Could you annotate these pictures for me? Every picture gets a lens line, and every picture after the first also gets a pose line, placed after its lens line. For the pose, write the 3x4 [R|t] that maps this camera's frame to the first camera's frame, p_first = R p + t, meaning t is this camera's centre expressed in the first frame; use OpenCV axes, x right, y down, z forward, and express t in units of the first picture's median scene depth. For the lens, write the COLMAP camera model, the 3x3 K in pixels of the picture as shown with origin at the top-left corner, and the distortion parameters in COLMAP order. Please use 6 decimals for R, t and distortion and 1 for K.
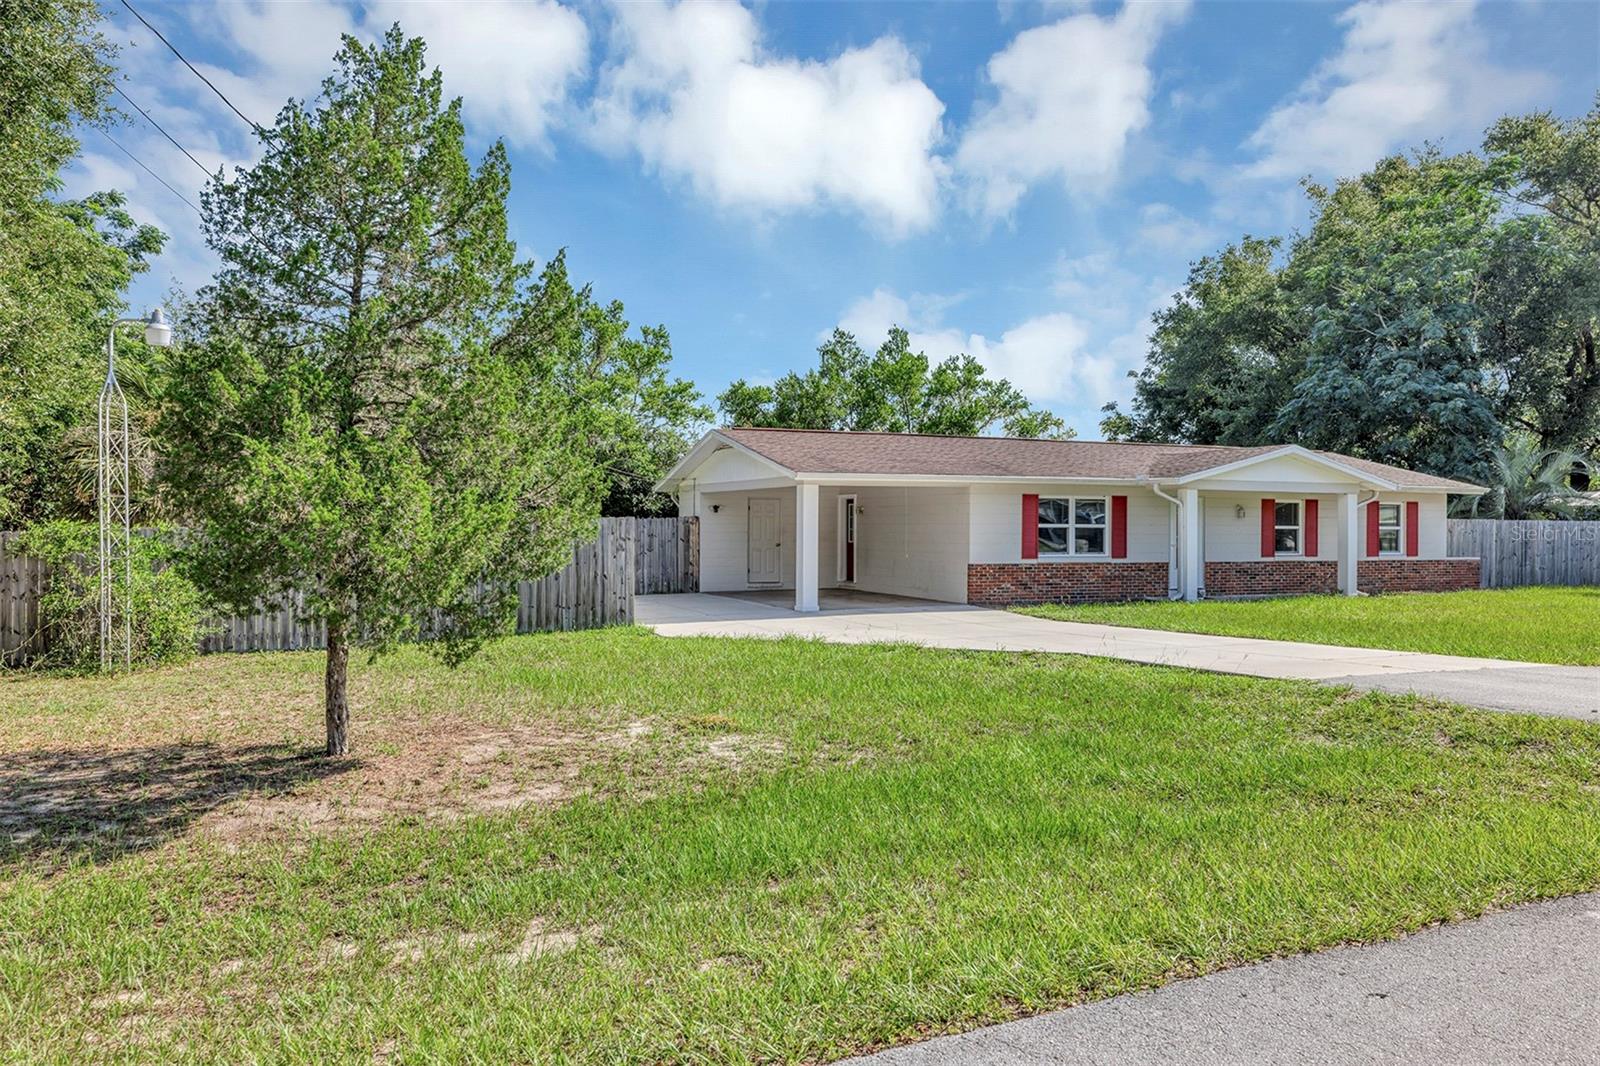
lens RADIAL K [[1184.7, 0, 800.0], [0, 1184.7, 533.0], [0, 0, 1]] dist [0.005935, 0.003140]
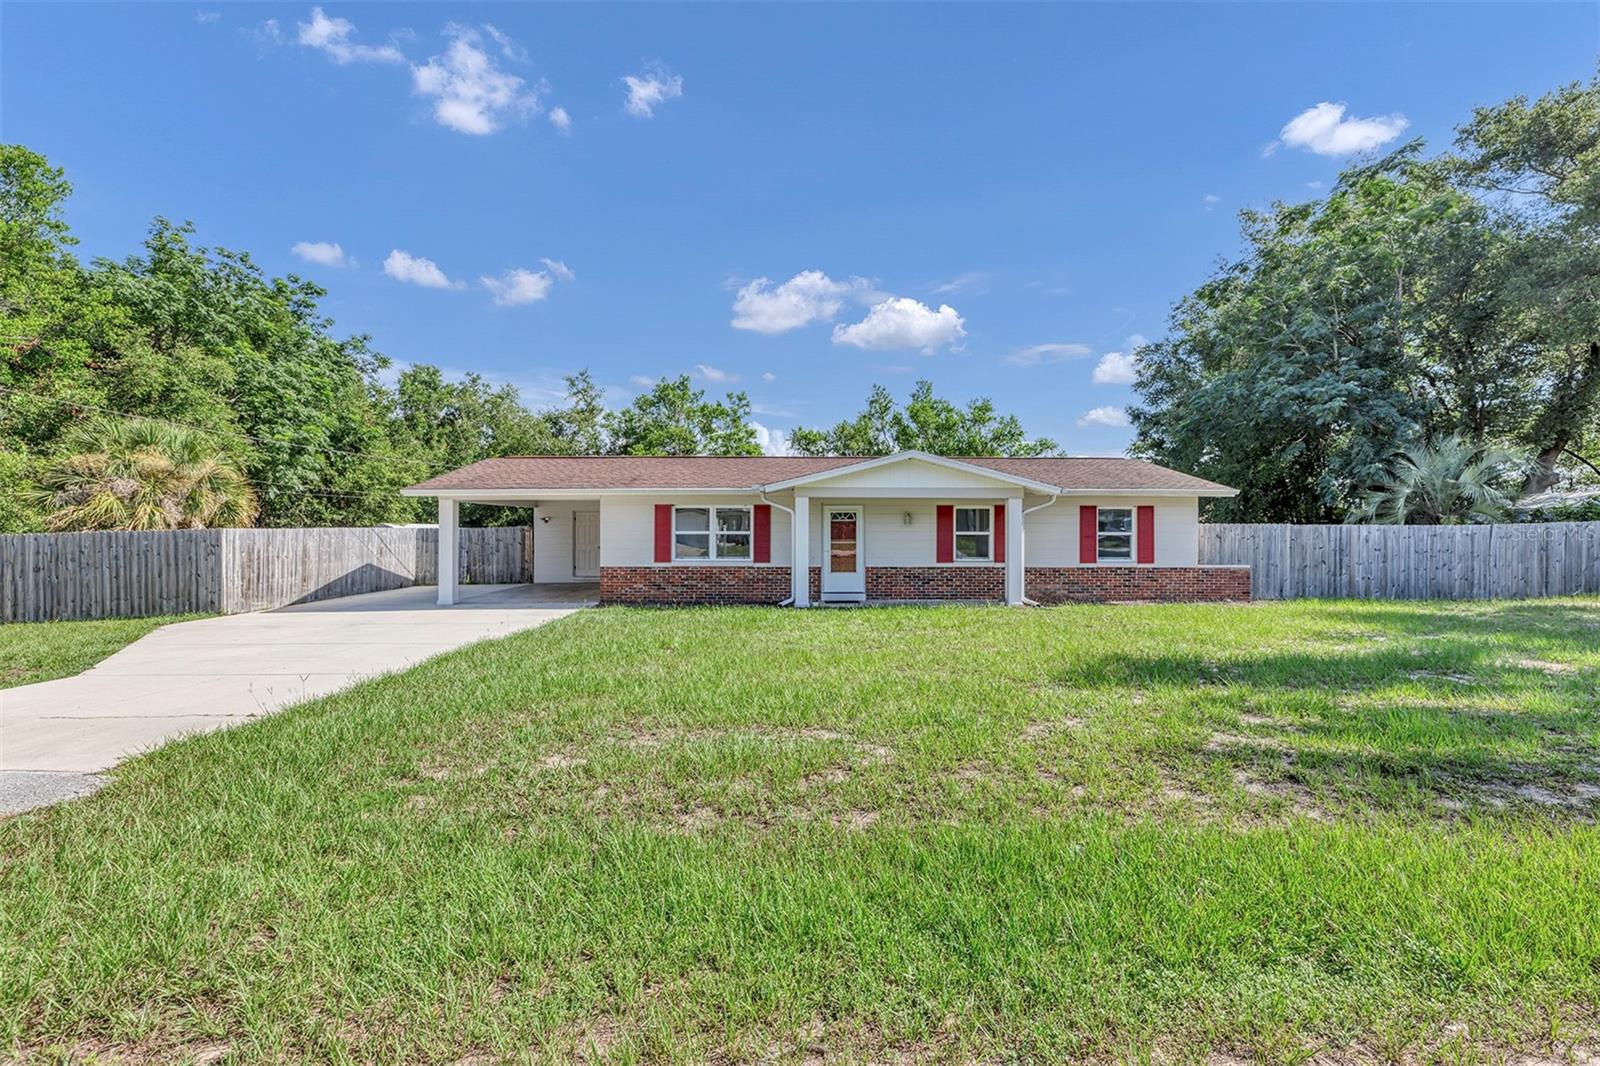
lens RADIAL K [[744.5, 0, 800.0], [0, 744.5, 533.0], [0, 0, 1]] dist [0.019759, 0.000035]
pose [[0.925293, -0.001621, -0.379250, 0.523842], [0.000326, 0.999994, -0.003480, -0.002991], [0.379254, 0.003097, 0.925288, 0.366883]]
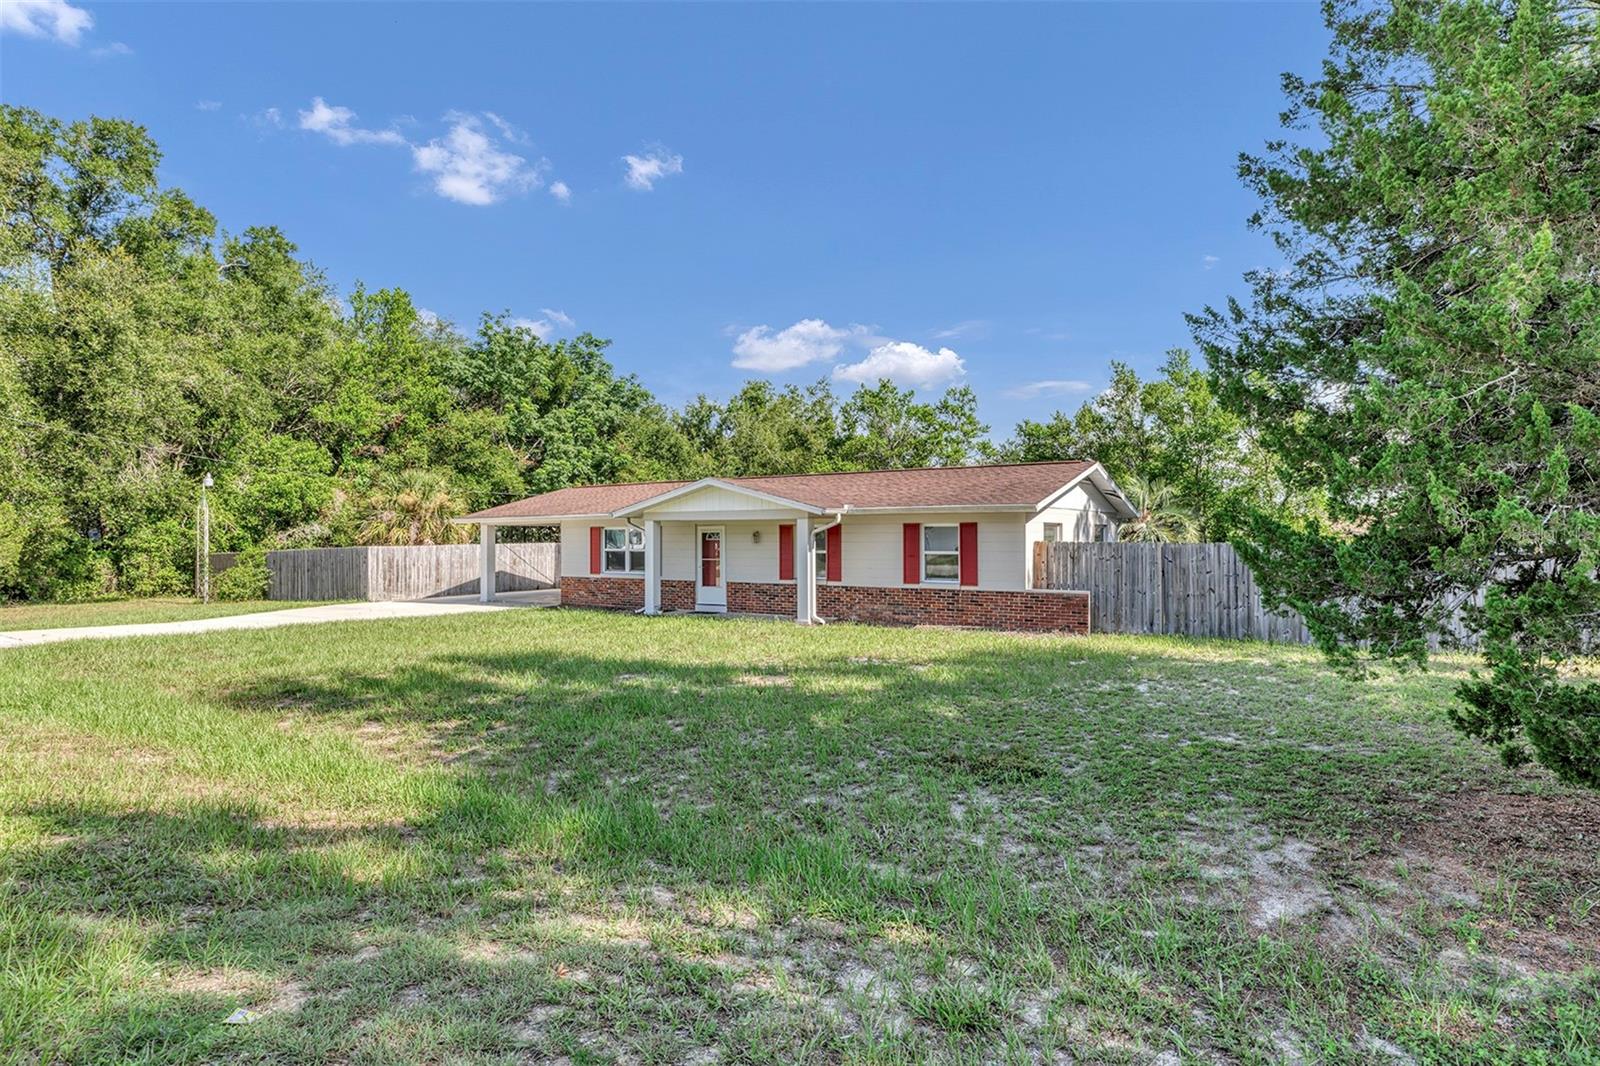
lens RADIAL K [[932.8, 0, 800.0], [0, 932.8, 533.0], [0, 0, 1]] dist [-0.001834, -0.000040]
pose [[0.544408, -0.013667, -0.838709, 1.105947], [-0.009483, 0.999703, -0.022446, -0.003020], [0.838767, 0.020173, 0.544117, 0.557983]]
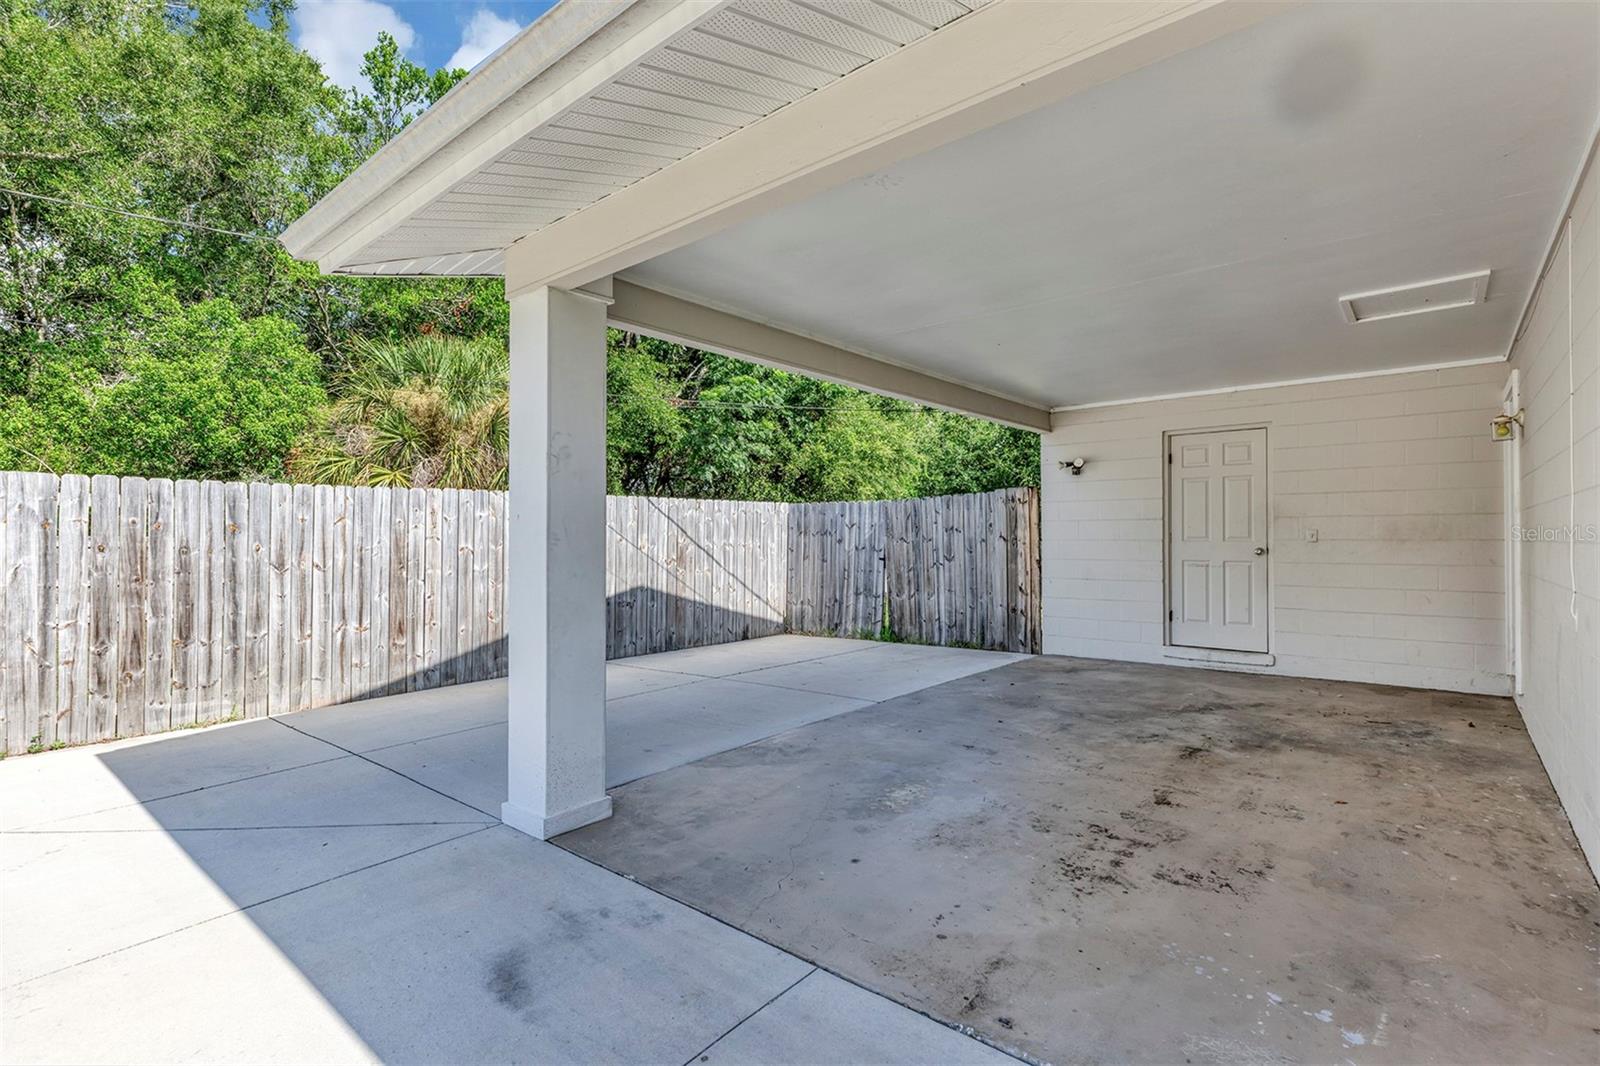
lens RADIAL K [[747.9, 0, 800.0], [0, 747.9, 533.0], [0, 0, 1]] dist [-0.000649, -0.000020]
pose [[0.459437, -0.011288, -0.888139, 0.130669], [0.000526, 0.999923, -0.012437, 0.007723], [0.888210, 0.005247, 0.459408, 0.828042]]
